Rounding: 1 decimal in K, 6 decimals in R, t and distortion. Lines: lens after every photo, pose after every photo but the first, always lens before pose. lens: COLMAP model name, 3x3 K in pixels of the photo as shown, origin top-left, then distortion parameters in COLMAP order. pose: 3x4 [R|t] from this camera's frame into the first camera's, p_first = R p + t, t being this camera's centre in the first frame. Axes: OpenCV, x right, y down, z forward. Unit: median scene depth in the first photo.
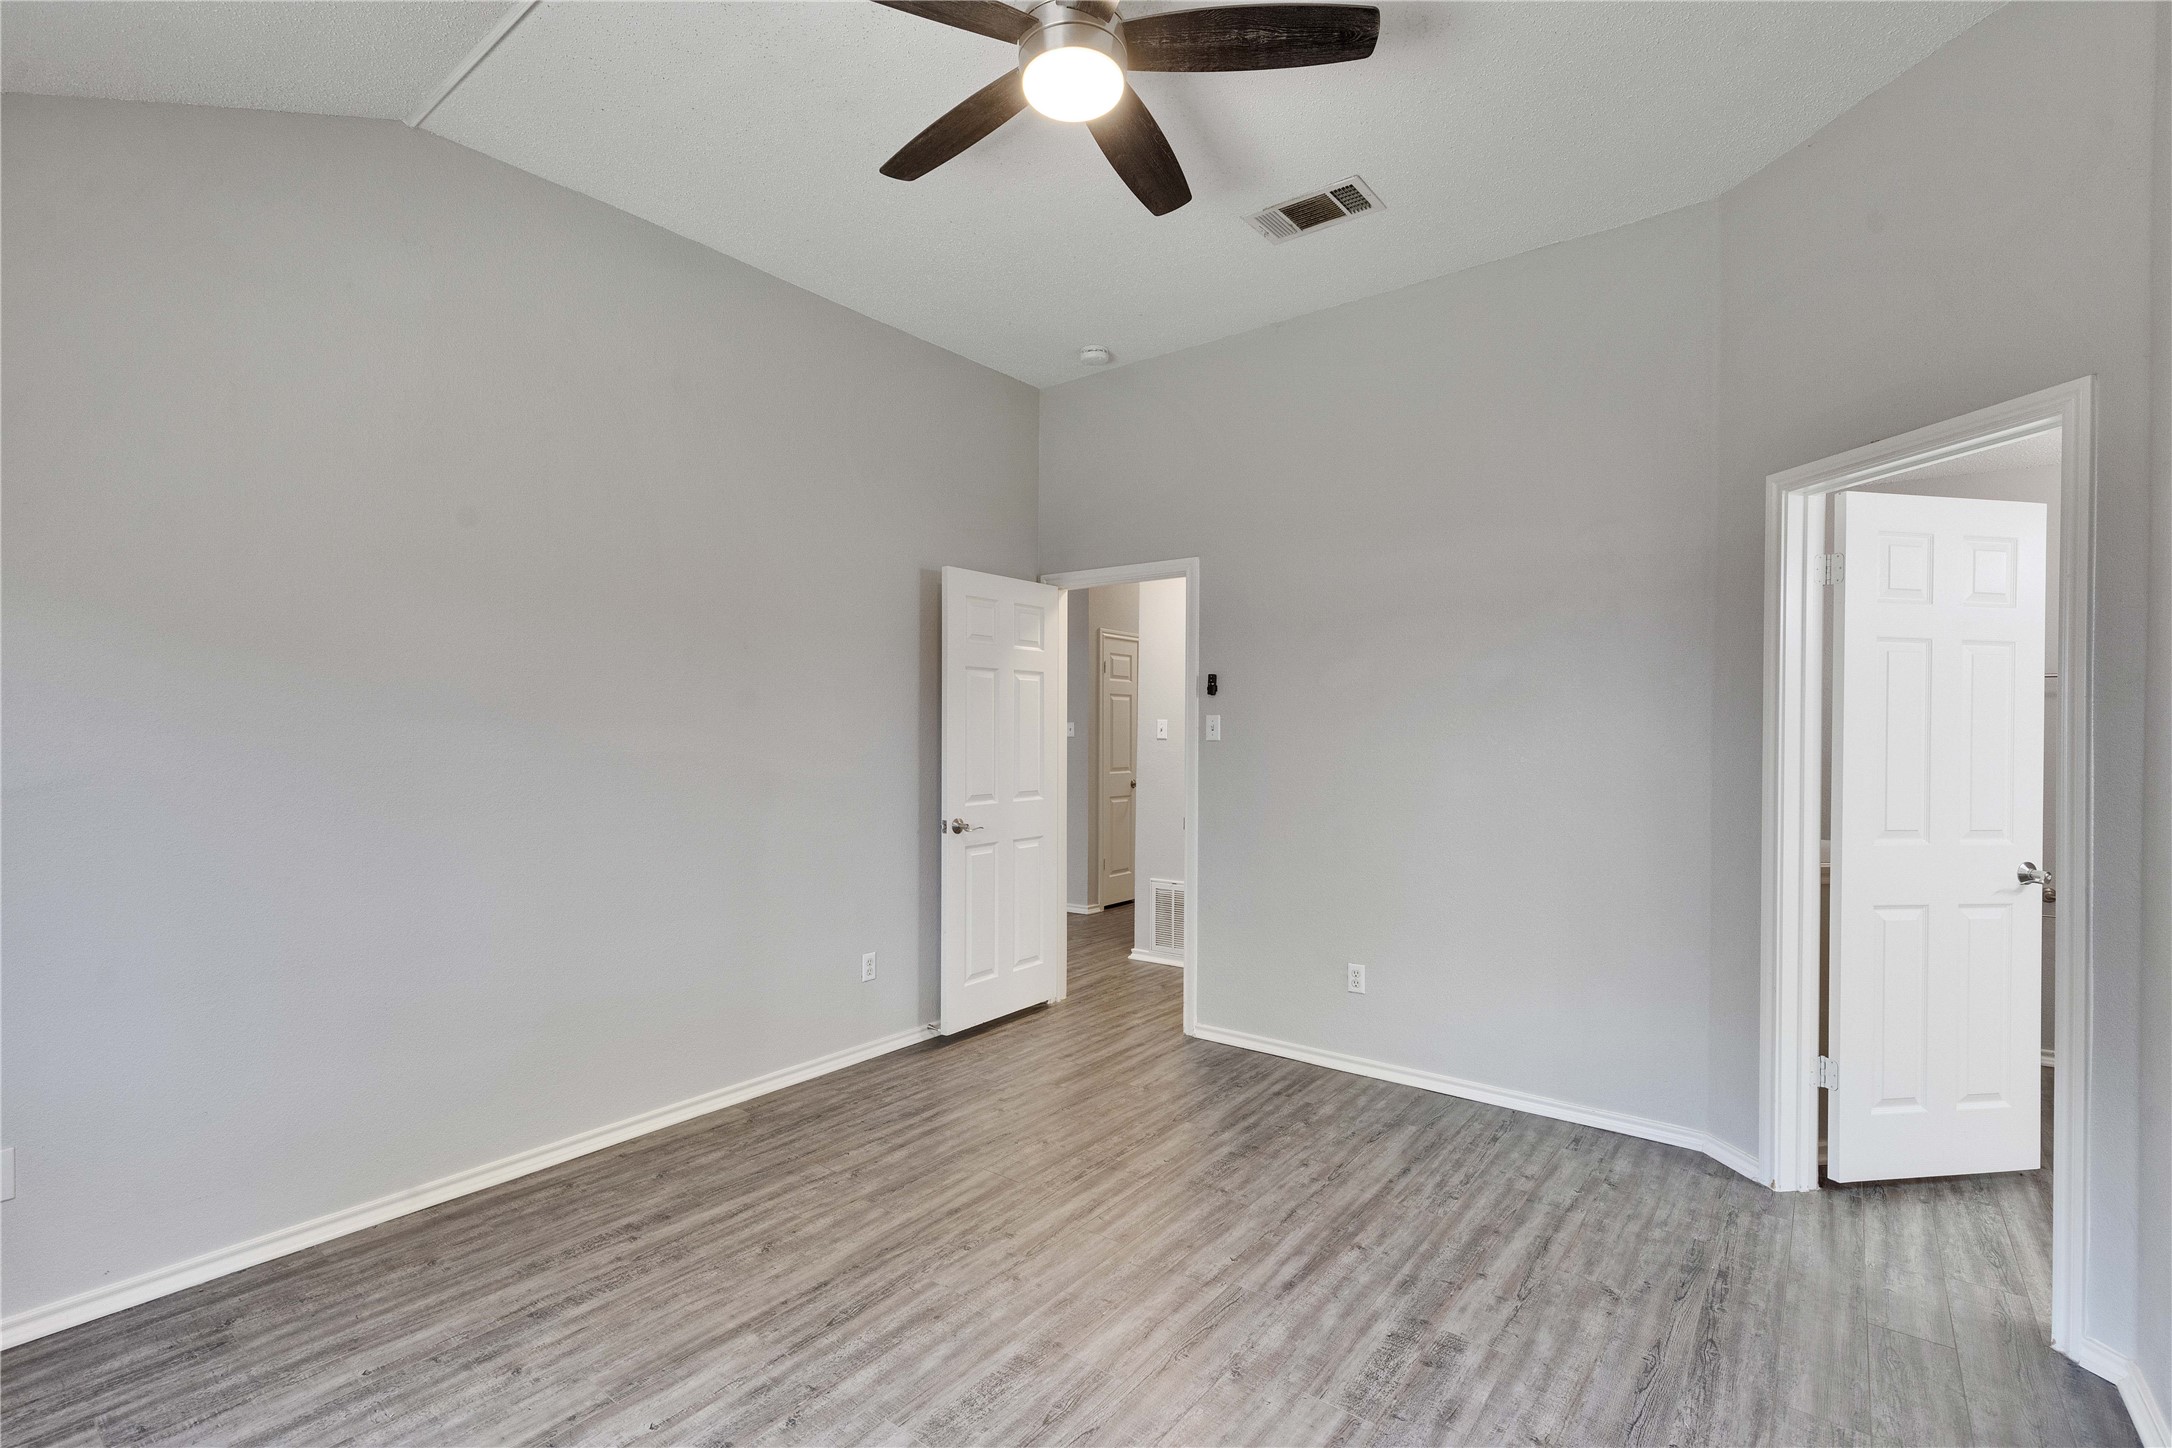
lens RADIAL K [[1020.0, 0, 1090.4], [0, 1020.0, 736.1], [0, 0, 1]] dist [0.003762, 0.000815]
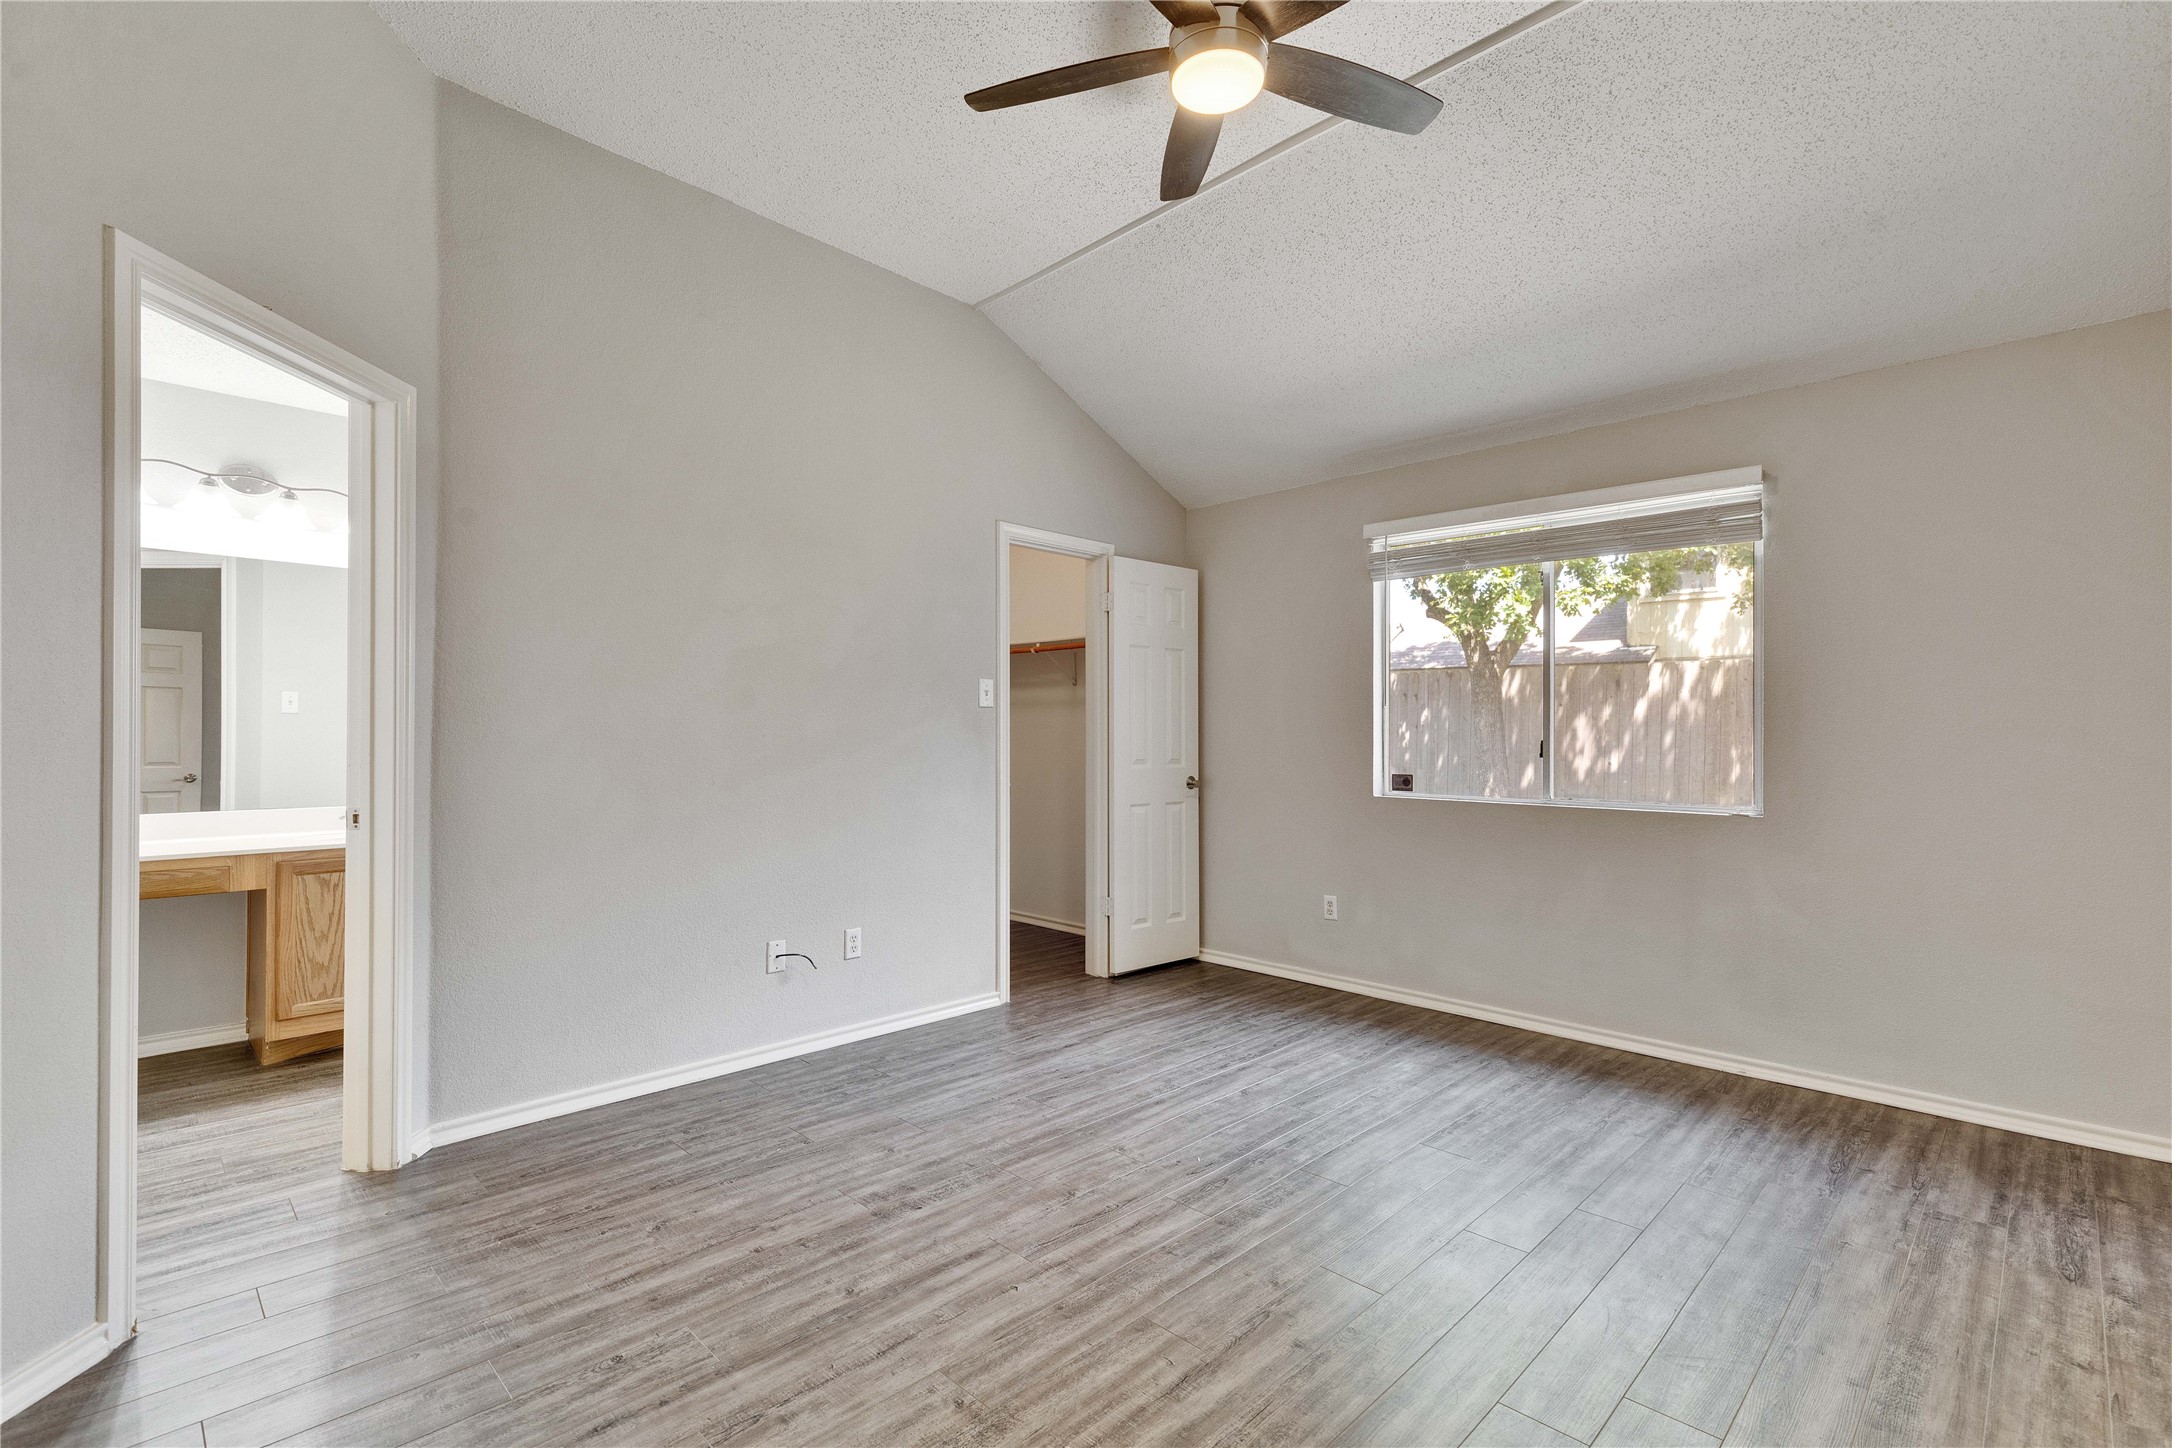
lens RADIAL K [[1020.0, 0, 1083.2], [0, 1020.0, 728.4], [0, 0, 1]] dist [0.003762, 0.000815]
pose [[-0.992265, -0.008918, 0.123820, -0.013983], [-0.009467, 0.999948, -0.003849, 0.062507], [-0.123780, -0.004992, -0.992297, 1.862723]]
